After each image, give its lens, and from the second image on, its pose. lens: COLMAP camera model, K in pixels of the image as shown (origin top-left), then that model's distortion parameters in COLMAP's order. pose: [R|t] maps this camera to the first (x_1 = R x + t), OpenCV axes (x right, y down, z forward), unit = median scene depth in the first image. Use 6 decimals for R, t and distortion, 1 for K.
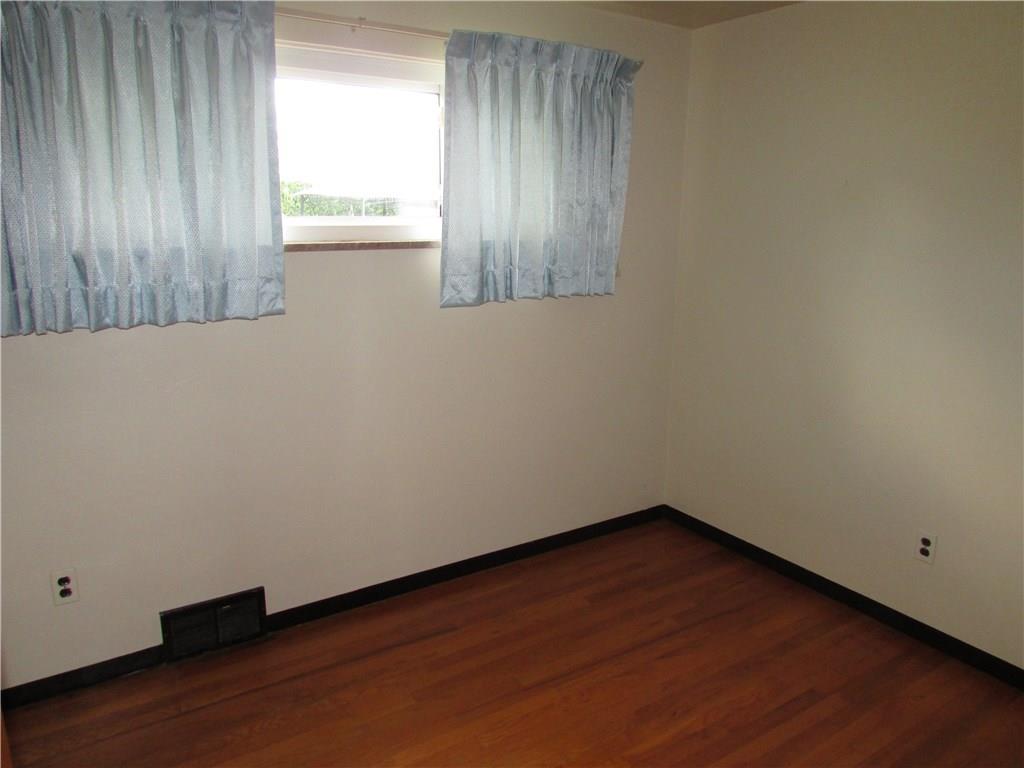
lens RADIAL K [[786.6, 0, 512.0], [0, 786.6, 384.0], [0, 0, 1]] dist [-0.002631, 0.004610]
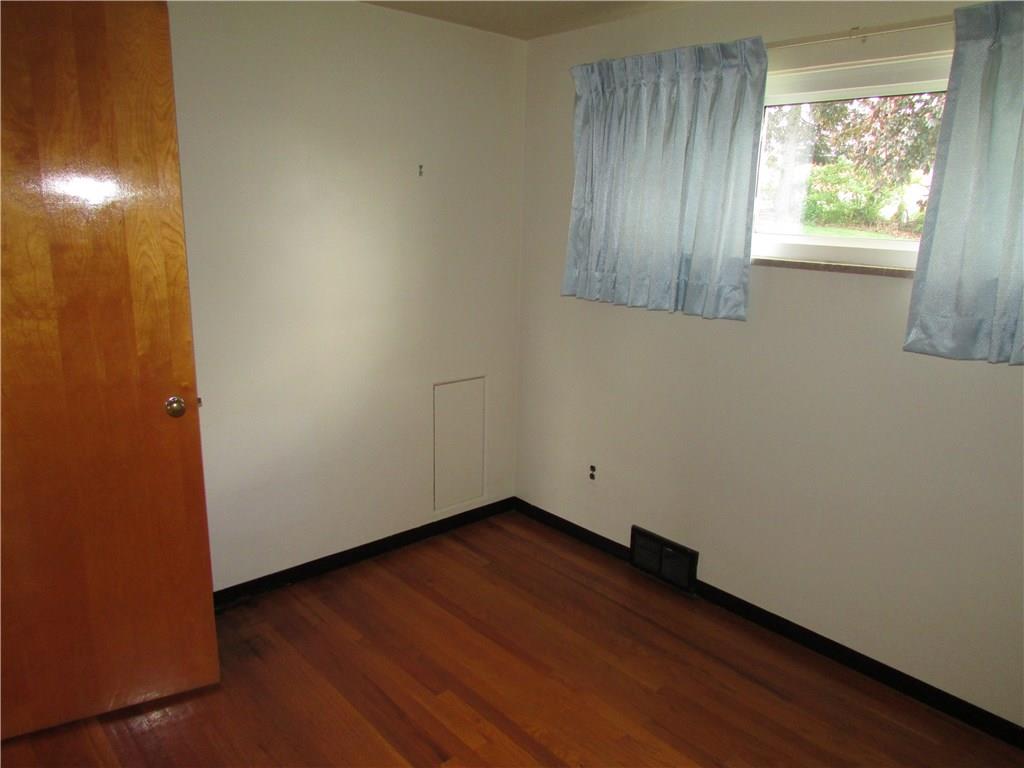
lens RADIAL K [[742.2, 0, 508.3], [0, 742.2, 387.4], [0, 0, 1]] dist [-0.010205, 0.005860]
pose [[0.115835, 0.218314, -0.968980, 0.673539], [-0.259316, 0.948360, 0.182668, -0.101562], [0.958821, 0.230112, 0.166466, 0.515058]]
